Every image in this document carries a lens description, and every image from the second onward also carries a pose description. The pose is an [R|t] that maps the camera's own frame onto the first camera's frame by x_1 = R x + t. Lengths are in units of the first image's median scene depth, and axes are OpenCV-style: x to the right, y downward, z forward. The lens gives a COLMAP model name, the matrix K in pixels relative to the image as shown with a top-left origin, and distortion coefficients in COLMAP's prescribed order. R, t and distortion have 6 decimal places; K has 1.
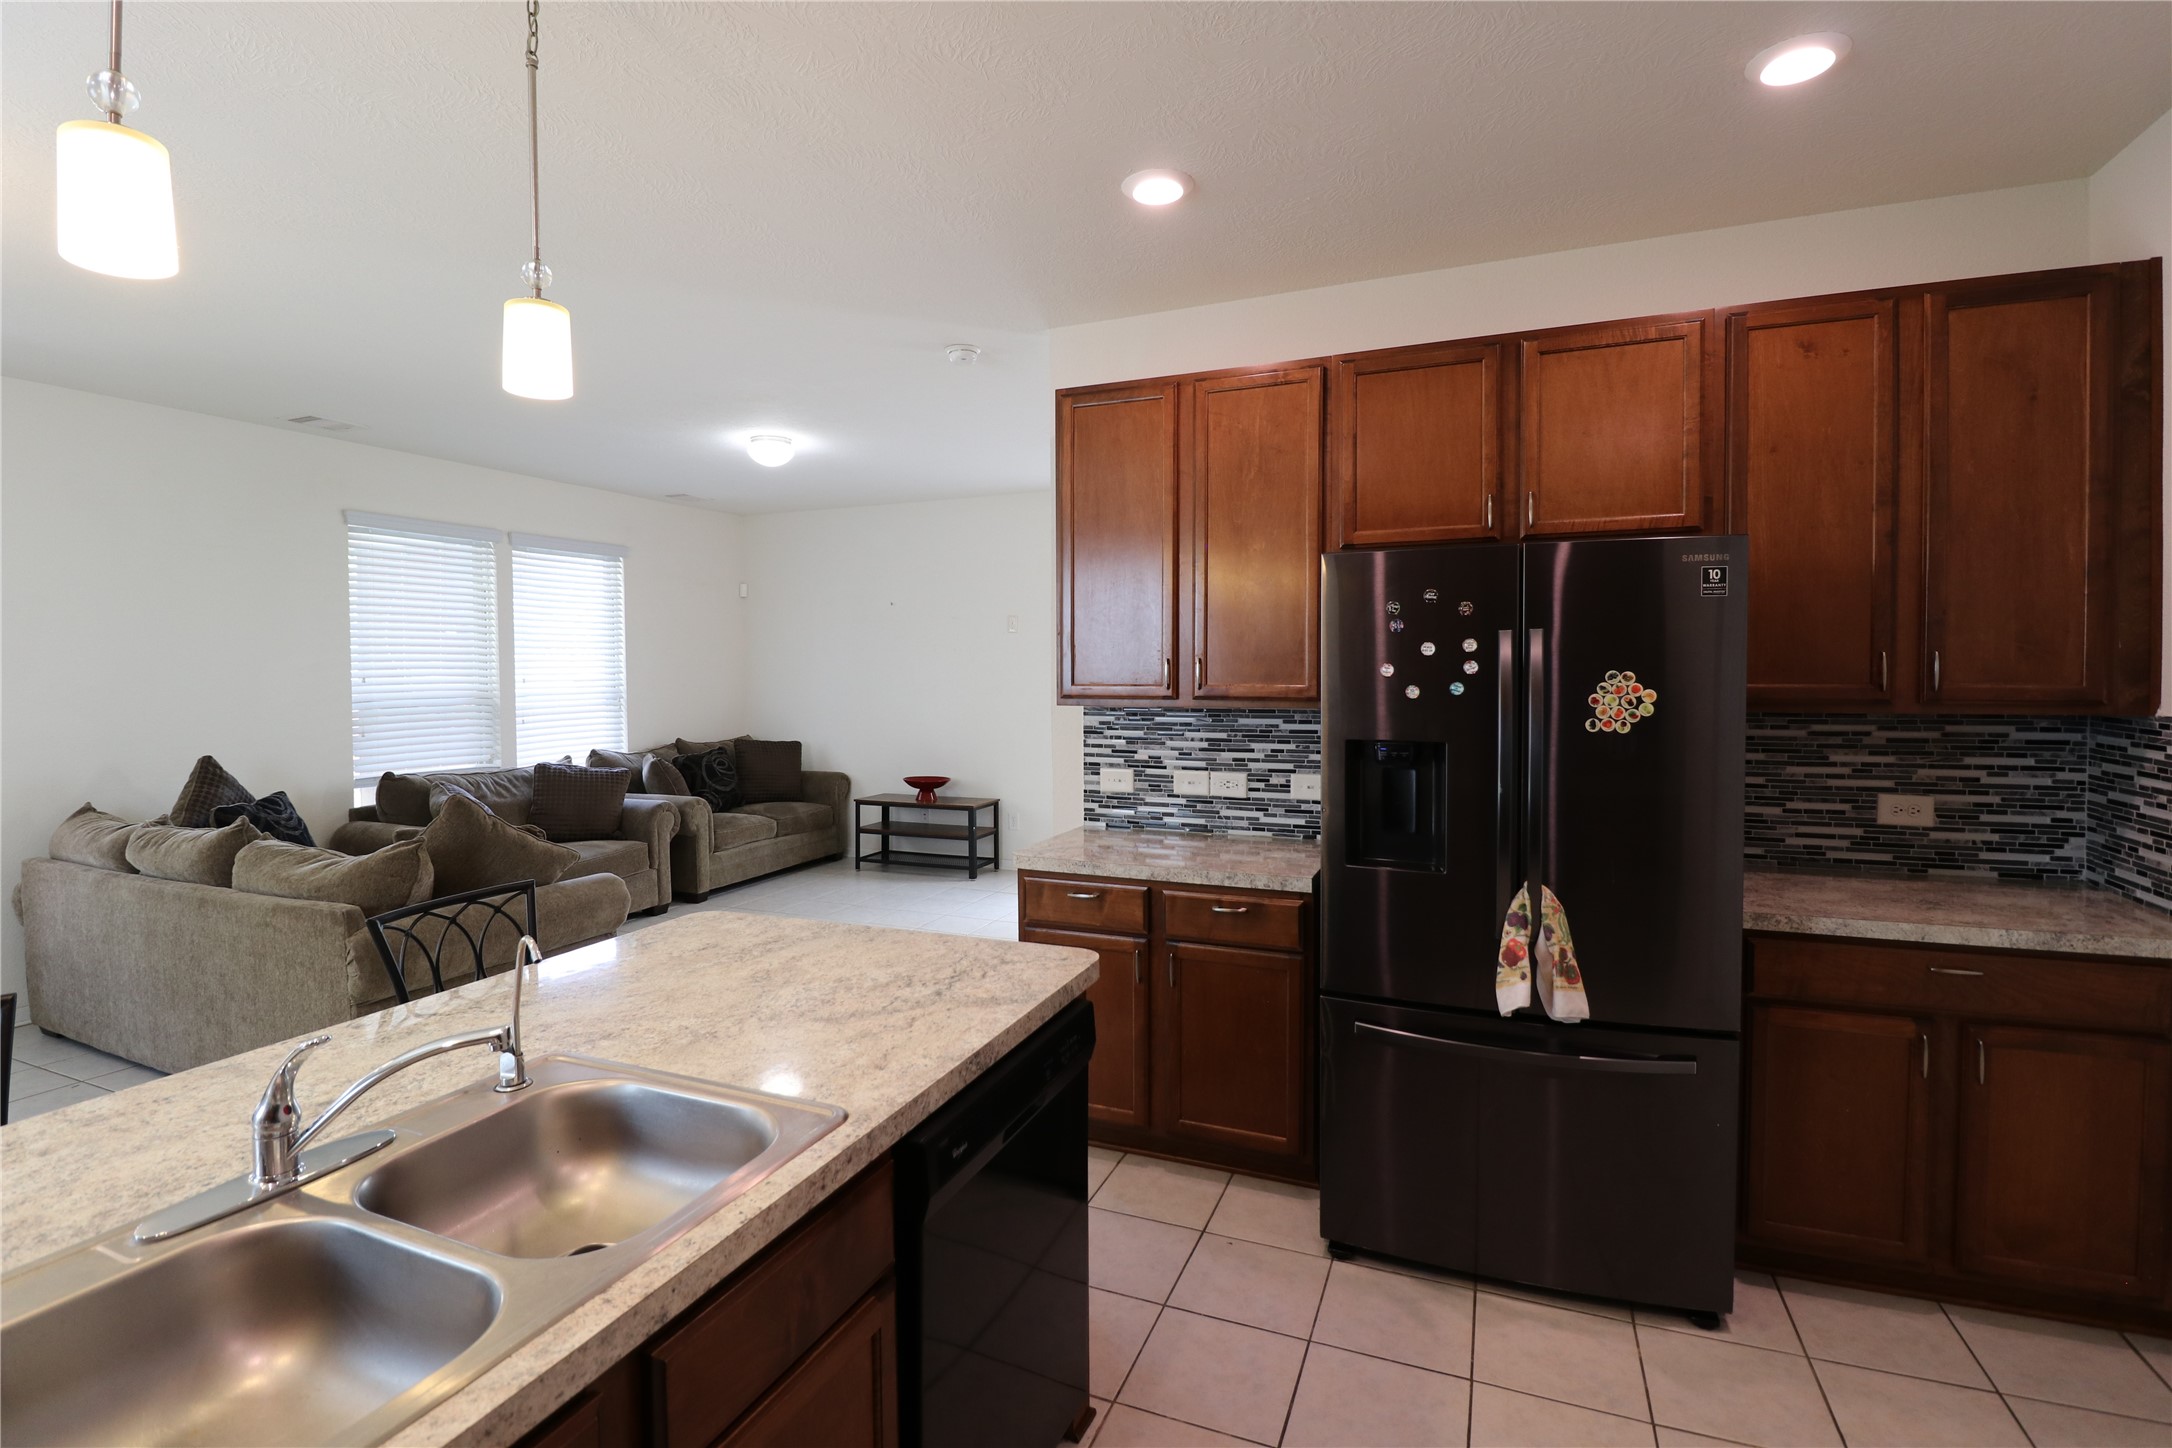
lens RADIAL K [[1006.2, 0, 1097.0], [0, 1006.2, 693.6], [0, 0, 1]] dist [-0.010686, -0.007088]
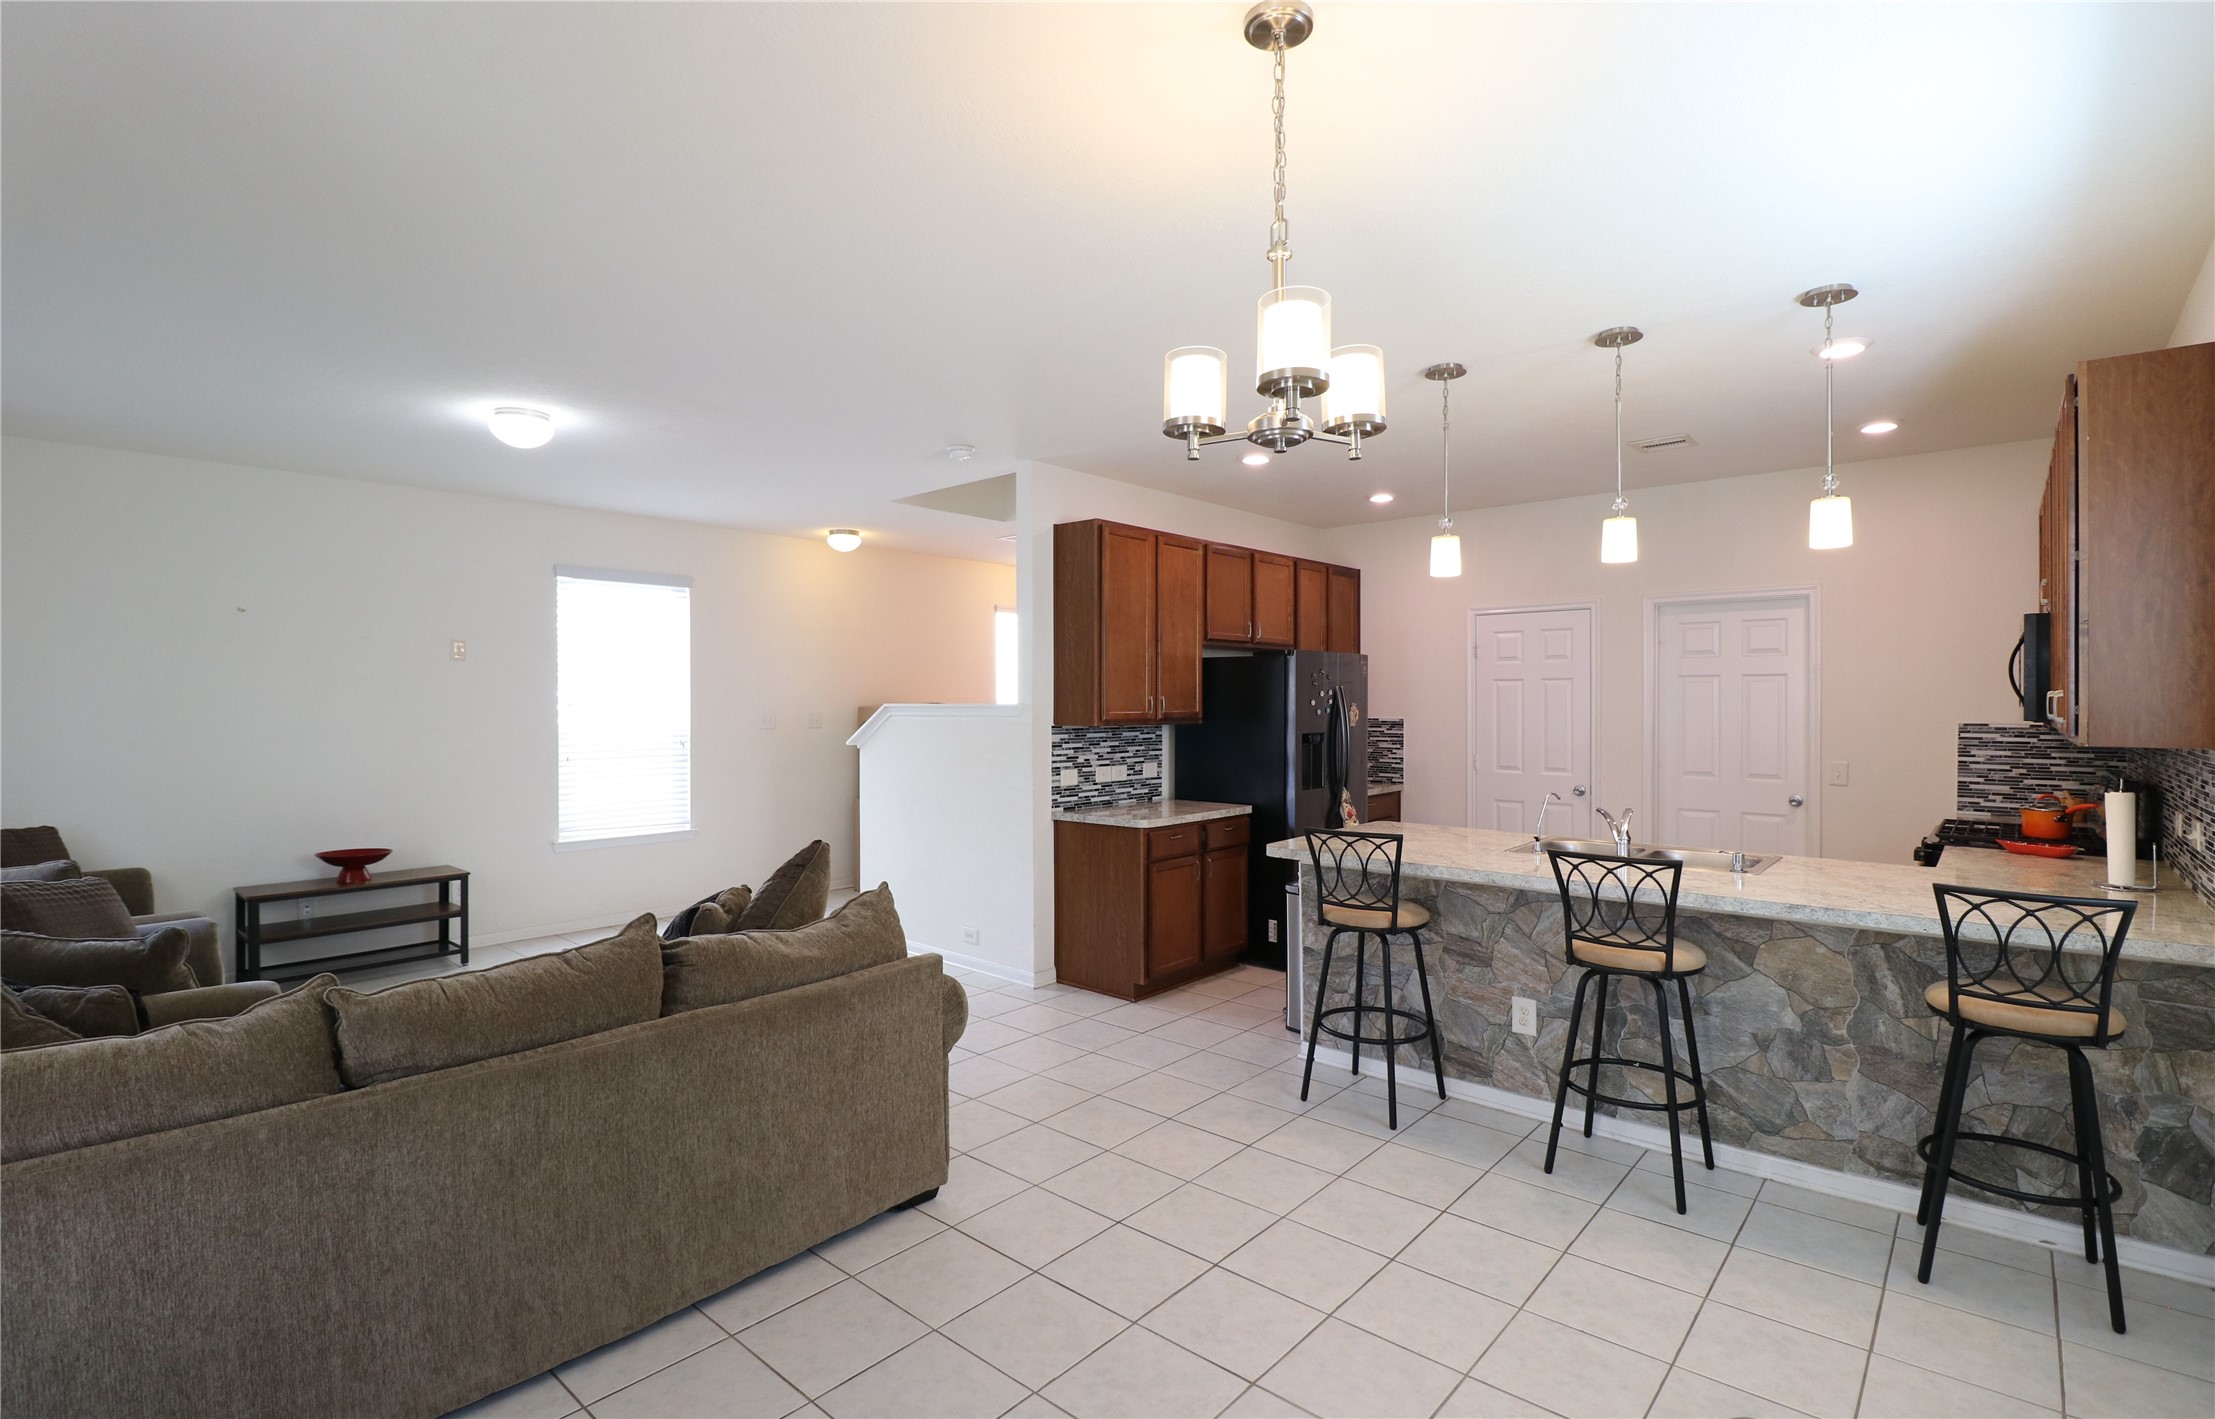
lens RADIAL K [[1127.2, 0, 1031.3], [0, 1127.2, 704.0], [0, 0, 1]] dist [-0.010263, -0.008777]
pose [[0.335904, 0.001100, 0.941895, -1.603980], [0.026420, 0.999595, -0.010590, -0.006423], [-0.941526, 0.028442, 0.335739, 0.502303]]
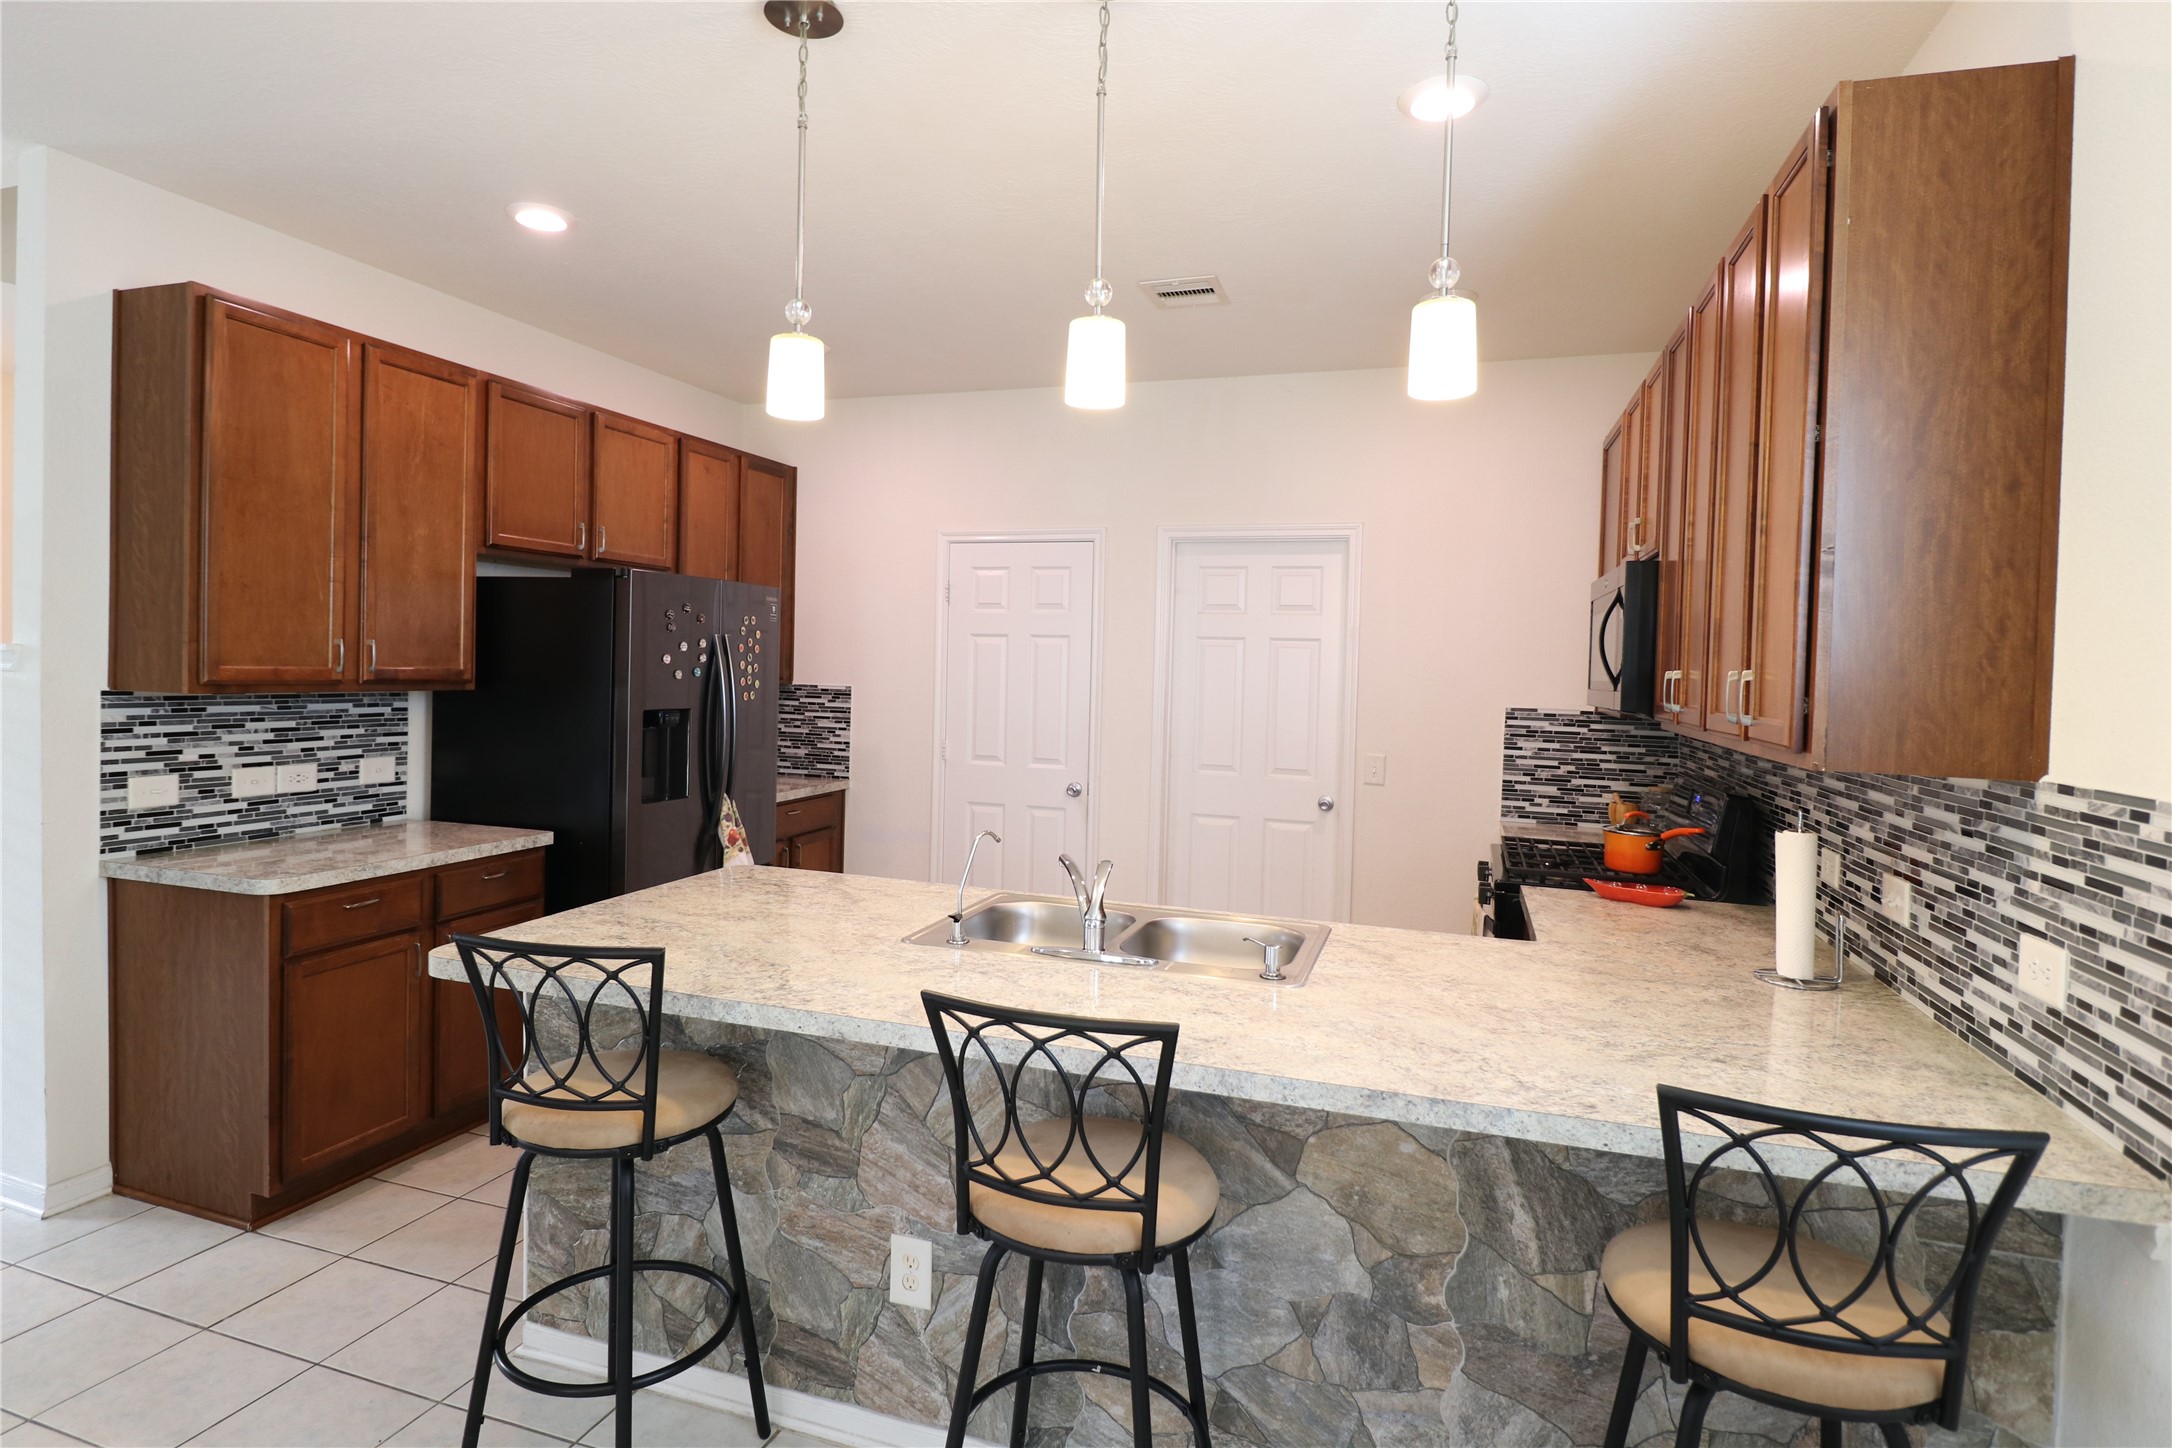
lens RADIAL K [[1220.0, 0, 1100.5], [0, 1220.0, 694.2], [0, 0, 1]] dist [0.001053, -0.007032]
pose [[-0.096684, -0.022120, 0.995069, -0.991830], [0.001792, 0.999748, 0.022398, -0.007402], [-0.995314, 0.003949, -0.096620, 0.381789]]
